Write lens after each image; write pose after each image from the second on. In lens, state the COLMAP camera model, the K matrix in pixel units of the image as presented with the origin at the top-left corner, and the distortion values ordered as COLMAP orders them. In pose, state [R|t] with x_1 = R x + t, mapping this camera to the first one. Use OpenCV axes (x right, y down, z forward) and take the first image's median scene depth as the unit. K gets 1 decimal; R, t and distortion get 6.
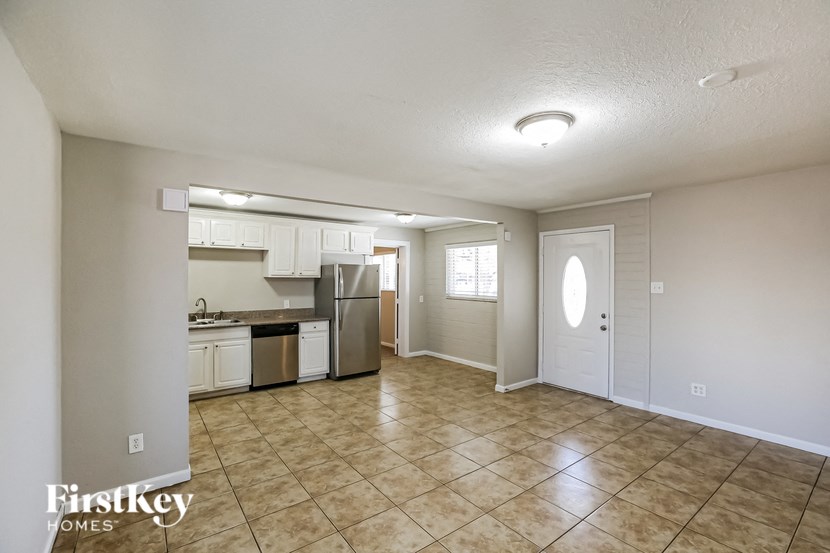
lens RADIAL K [[374.8, 0, 415.9], [0, 374.8, 281.2], [0, 0, 1]] dist [-0.024626, 0.000272]
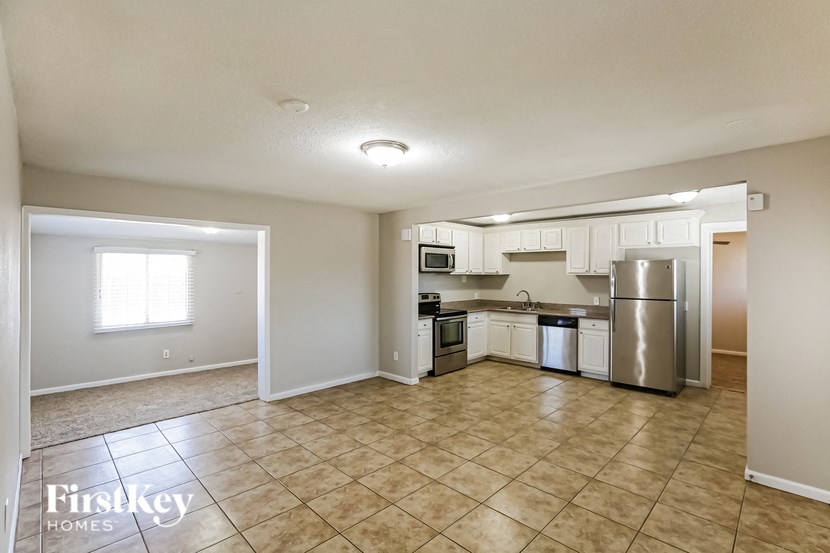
lens RADIAL K [[374.8, 0, 415.3], [0, 374.8, 274.4], [0, 0, 1]] dist [-0.024626, 0.000272]
pose [[0.142863, -0.001349, -0.989742, 0.714477], [-0.003885, 0.999991, -0.001924, -0.009206], [0.989735, 0.004120, 0.142856, 0.424160]]
